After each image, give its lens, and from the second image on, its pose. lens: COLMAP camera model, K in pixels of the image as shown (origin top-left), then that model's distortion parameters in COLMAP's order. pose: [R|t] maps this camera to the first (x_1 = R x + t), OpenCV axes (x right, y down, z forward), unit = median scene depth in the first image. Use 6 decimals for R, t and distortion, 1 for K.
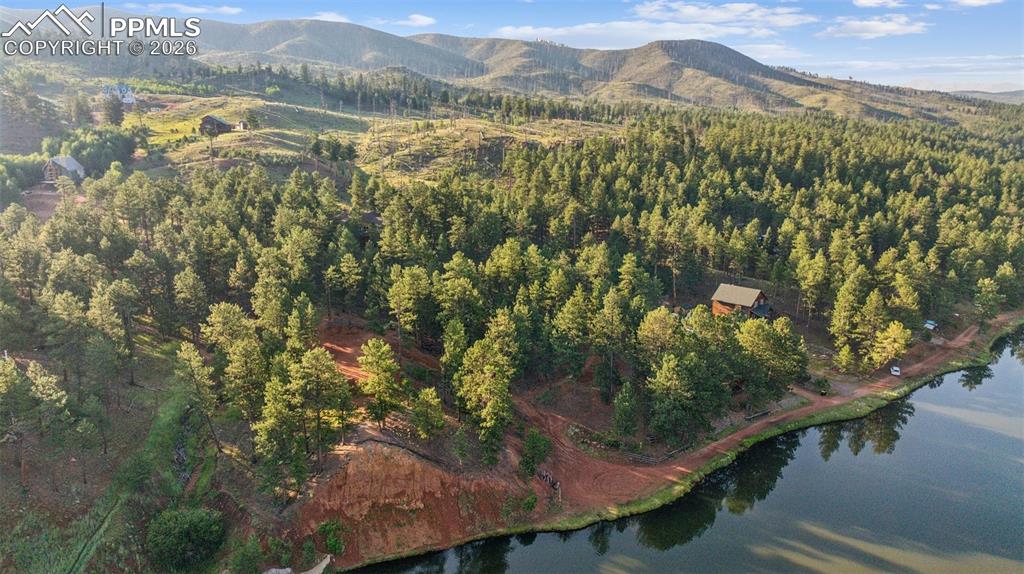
lens RADIAL K [[722.7, 0, 515.9], [0, 722.7, 287.3], [0, 0, 1]] dist [-0.023247, 0.012118]
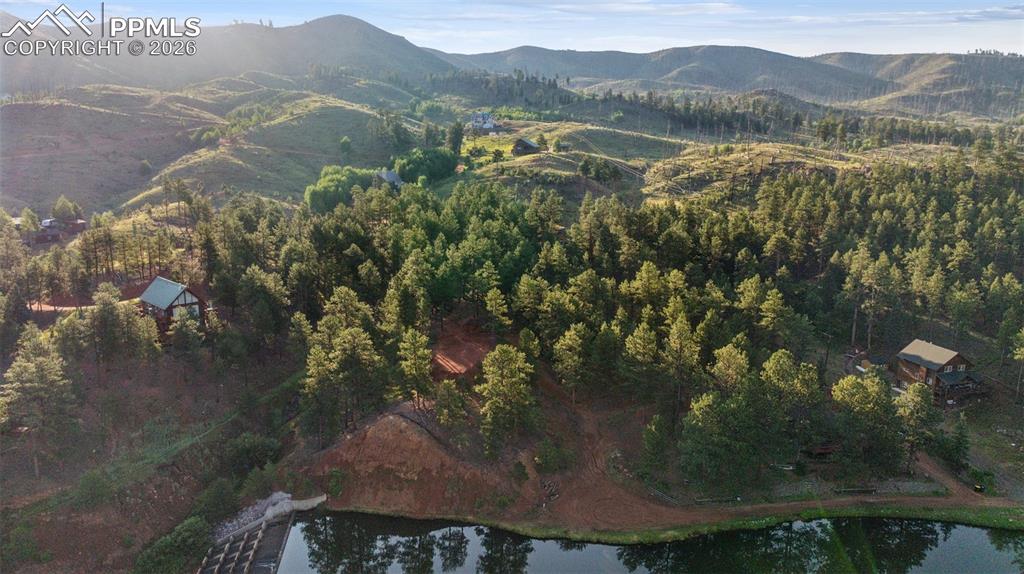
lens RADIAL K [[722.7, 0, 515.9], [0, 722.7, 287.3], [0, 0, 1]] dist [-0.023247, 0.012118]
pose [[0.853207, 0.104114, -0.511075, 0.267220], [-0.120067, 0.992764, 0.001797, -0.008900], [0.507564, 0.059830, 0.859534, 0.038083]]
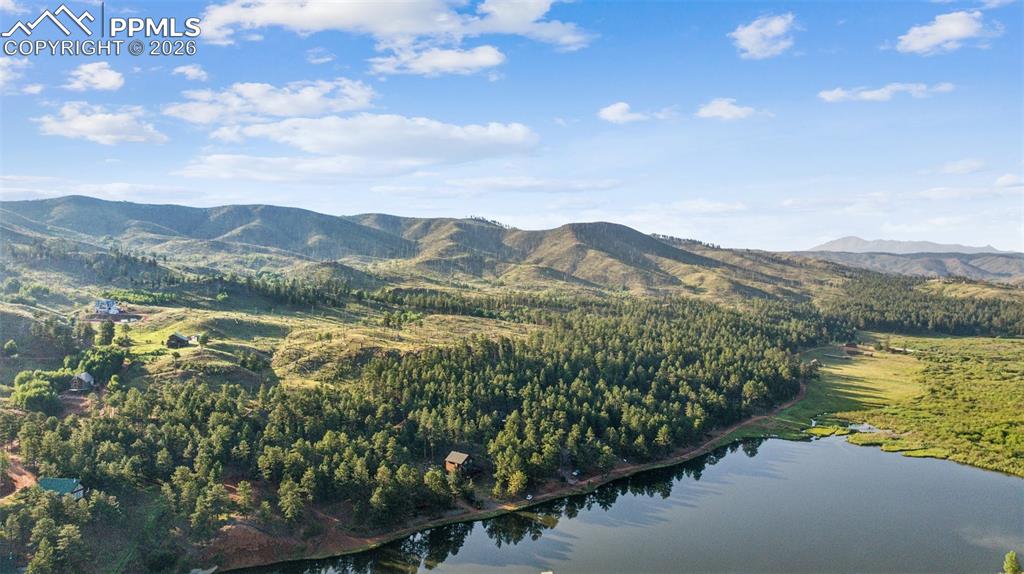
lens RADIAL K [[722.7, 0, 515.9], [0, 722.7, 287.3], [0, 0, 1]] dist [-0.023247, 0.012118]
pose [[0.998144, 0.001618, 0.060877, 0.290382], [0.010954, 0.978573, -0.205606, -0.029886], [-0.059906, 0.205892, 0.976739, -0.795479]]
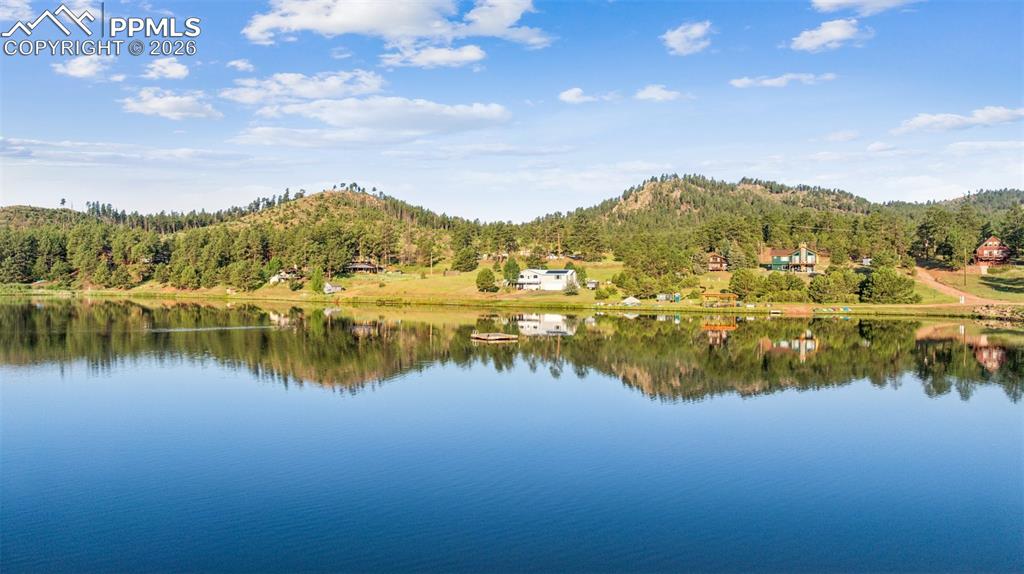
lens RADIAL K [[728.3, 0, 512.0], [0, 728.3, 287.0], [0, 0, 1]] dist [-0.087829, 0.107451]
pose [[0.996760, -0.005326, 0.080260, 0.197359], [0.009767, 0.998436, -0.055040, -0.253653], [-0.079842, 0.055646, 0.995253, -3.202046]]
